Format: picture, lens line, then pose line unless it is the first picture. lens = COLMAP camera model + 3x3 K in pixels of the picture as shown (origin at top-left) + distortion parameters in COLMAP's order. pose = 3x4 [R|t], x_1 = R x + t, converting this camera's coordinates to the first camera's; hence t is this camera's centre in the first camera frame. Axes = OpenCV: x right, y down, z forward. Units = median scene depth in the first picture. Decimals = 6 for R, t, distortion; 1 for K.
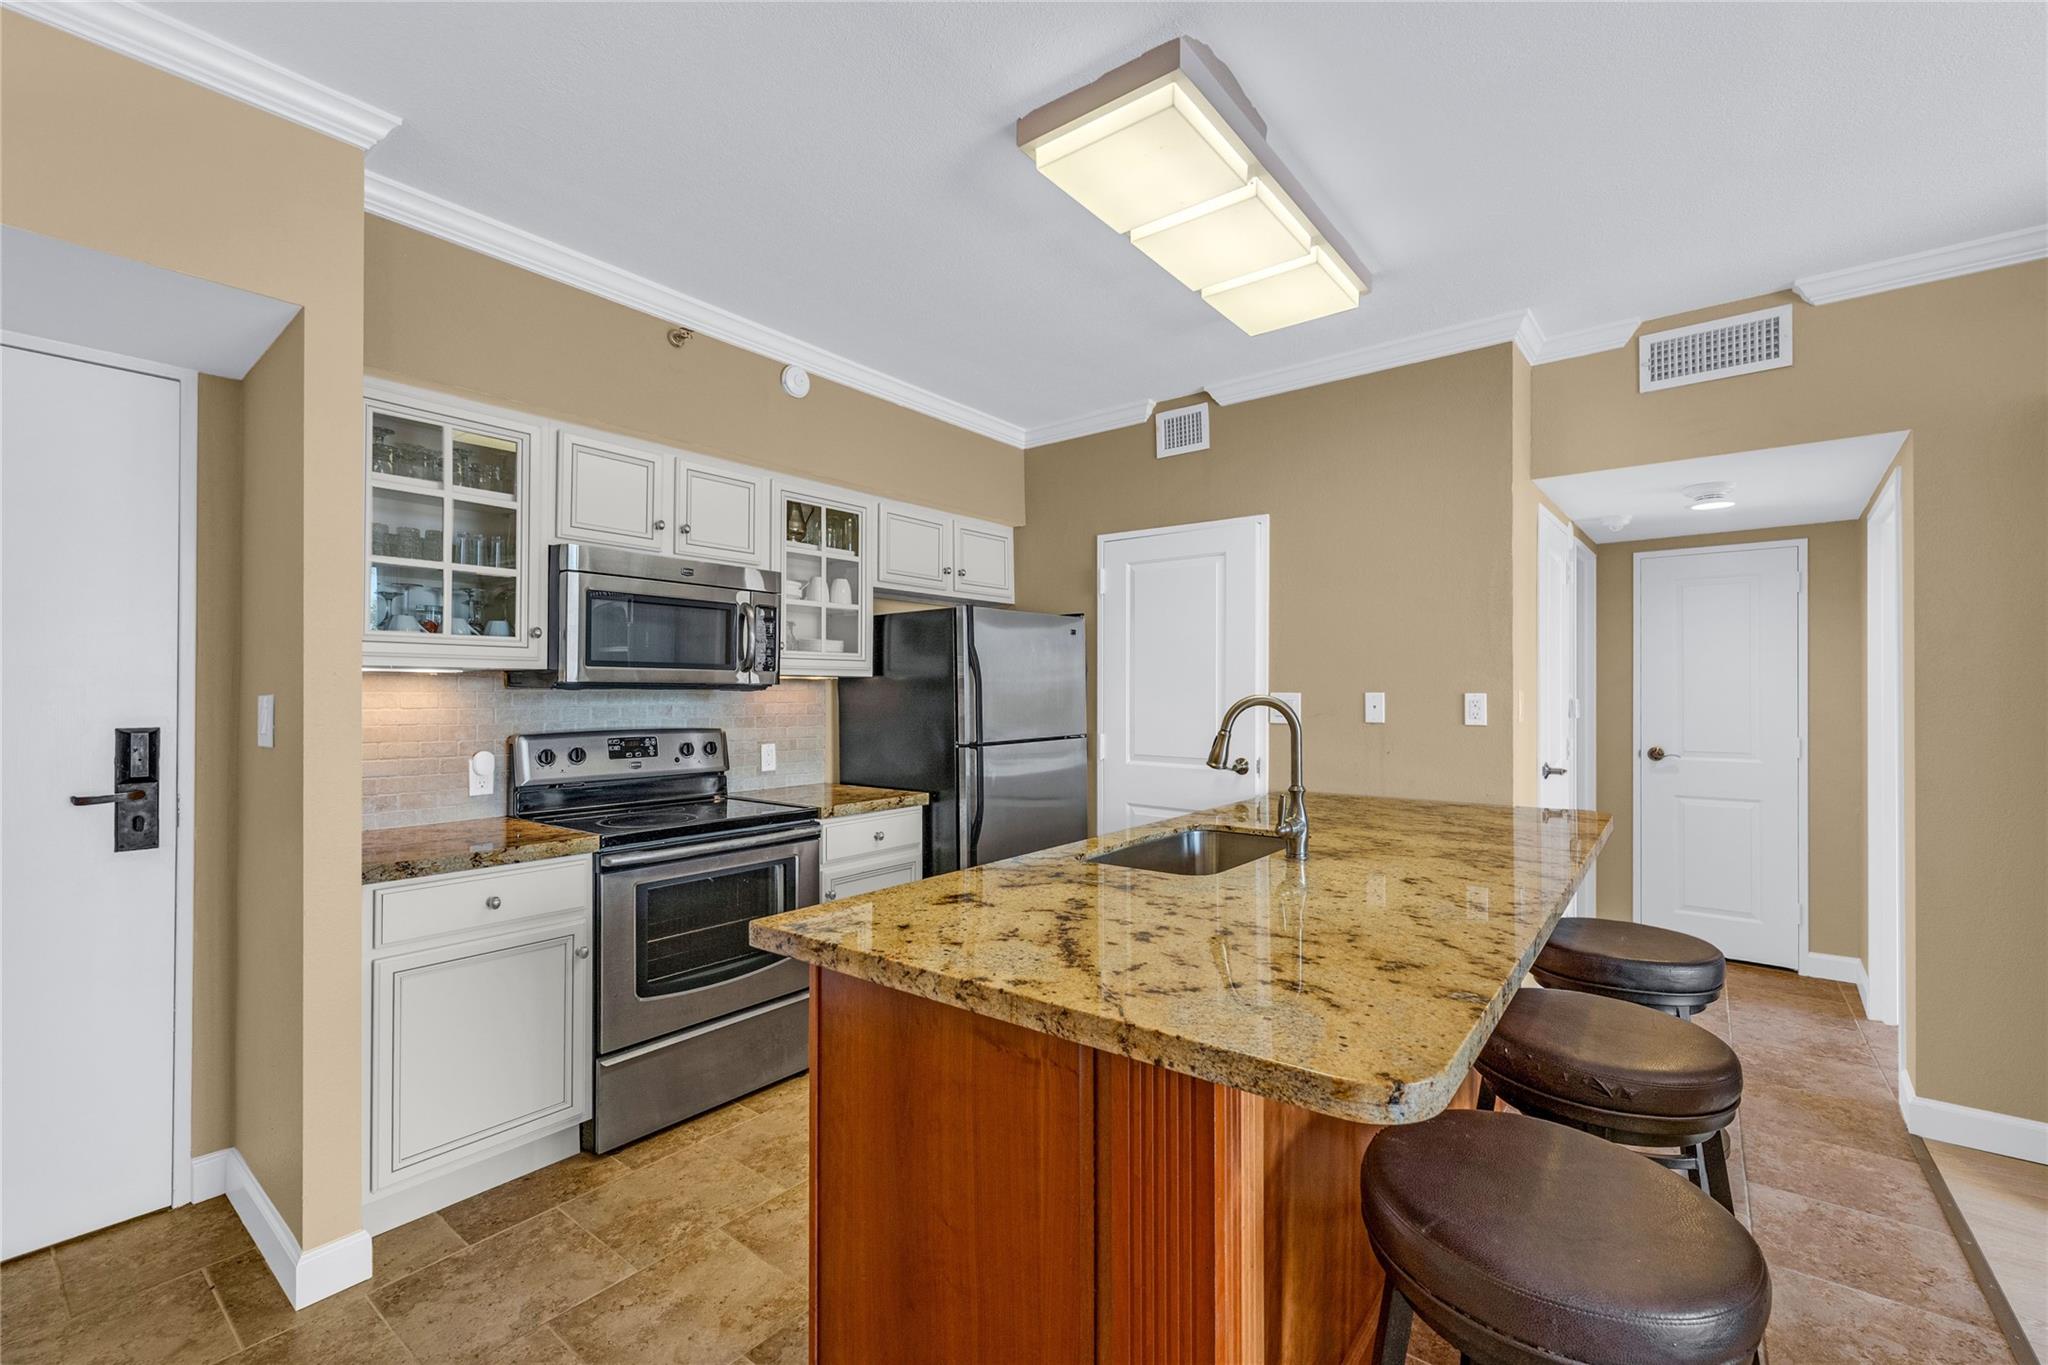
lens RADIAL K [[868.8, 0, 1026.8], [0, 868.8, 686.3], [0, 0, 1]] dist [0.001890, -0.000197]
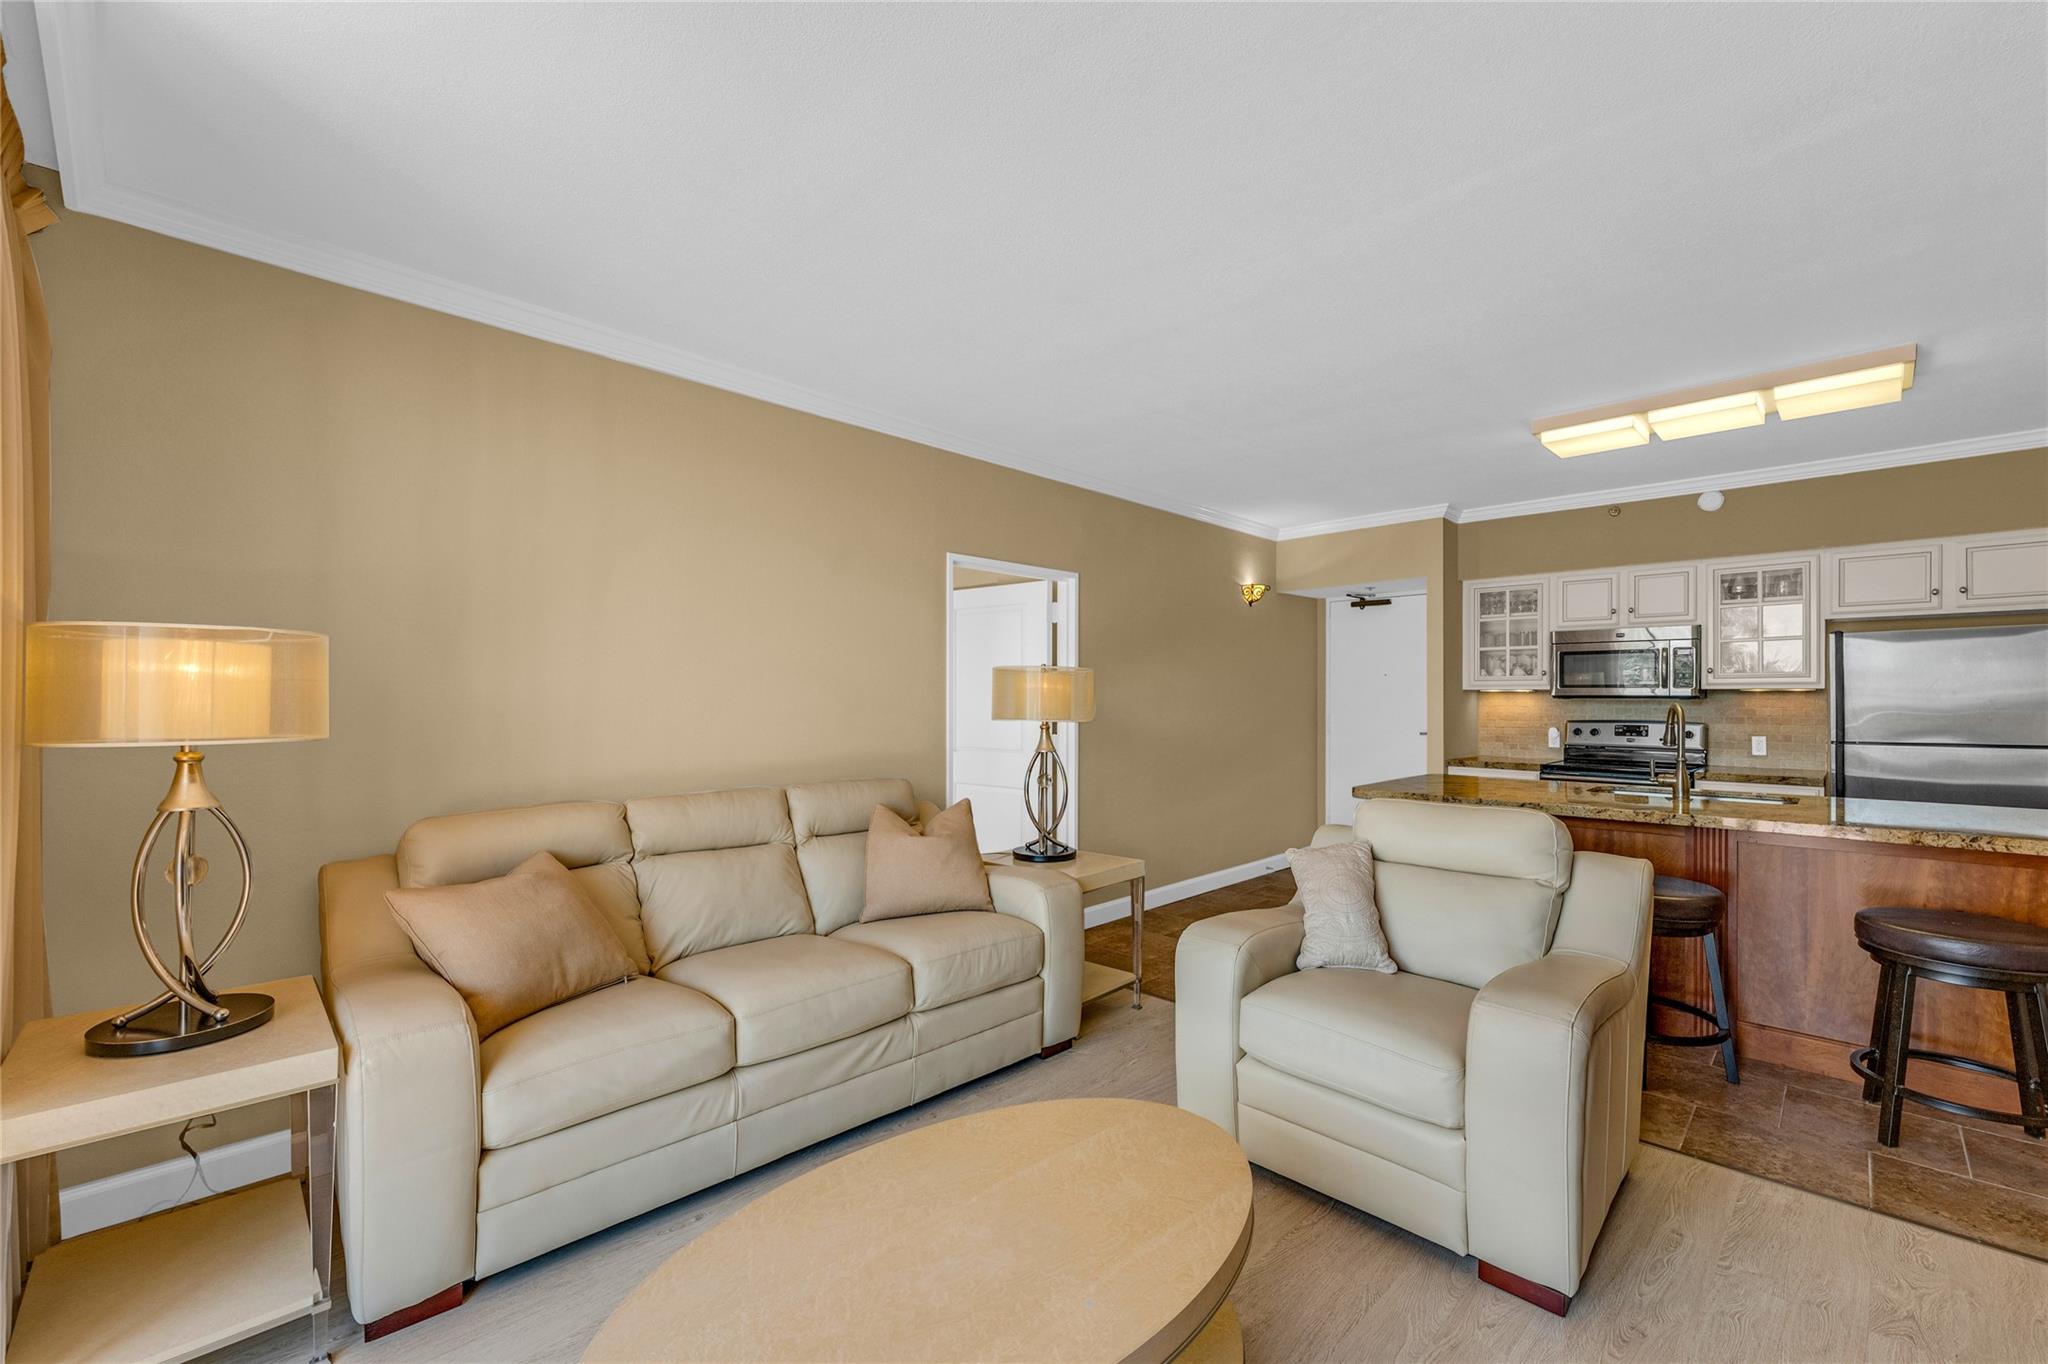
lens RADIAL K [[868.8, 0, 1025.5], [0, 868.8, 696.0], [0, 0, 1]] dist [0.001890, -0.000197]
pose [[-0.092684, -0.000921, -0.995695, 1.446581], [0.008754, 0.999960, -0.001740, -0.009687], [0.995657, -0.008878, -0.092672, -0.083643]]
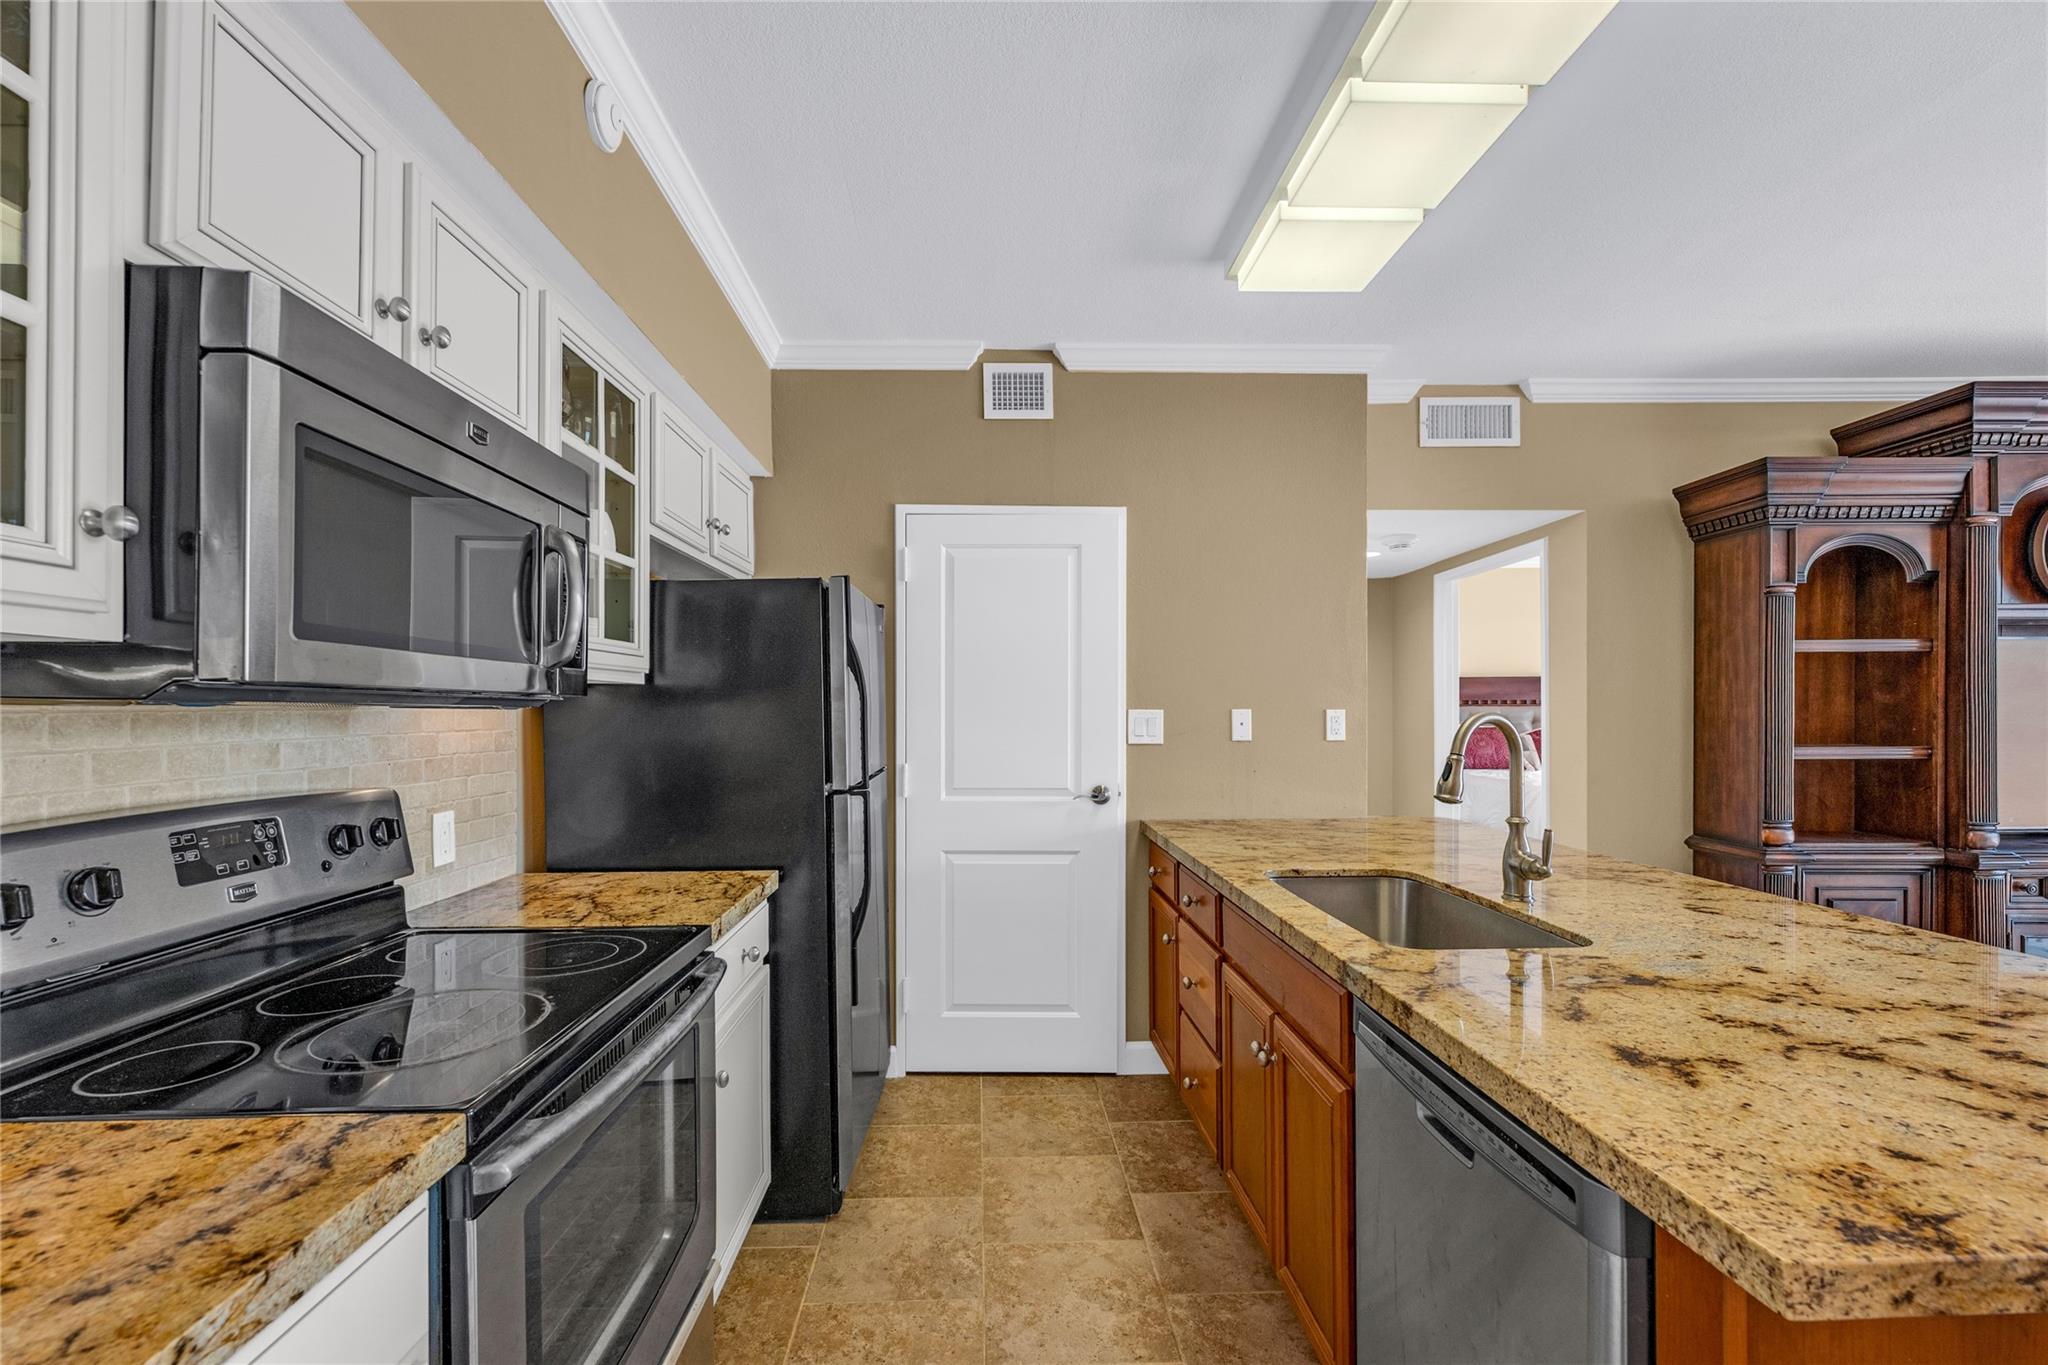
lens RADIAL K [[868.8, 0, 1013.0], [0, 868.8, 704.5], [0, 0, 1]] dist [0.001890, -0.000197]
pose [[0.765761, 0.001555, 0.643124, -0.430073], [-0.001795, 0.999998, -0.000280, 0.003036], [-0.643123, -0.000940, 0.765762, 0.455966]]
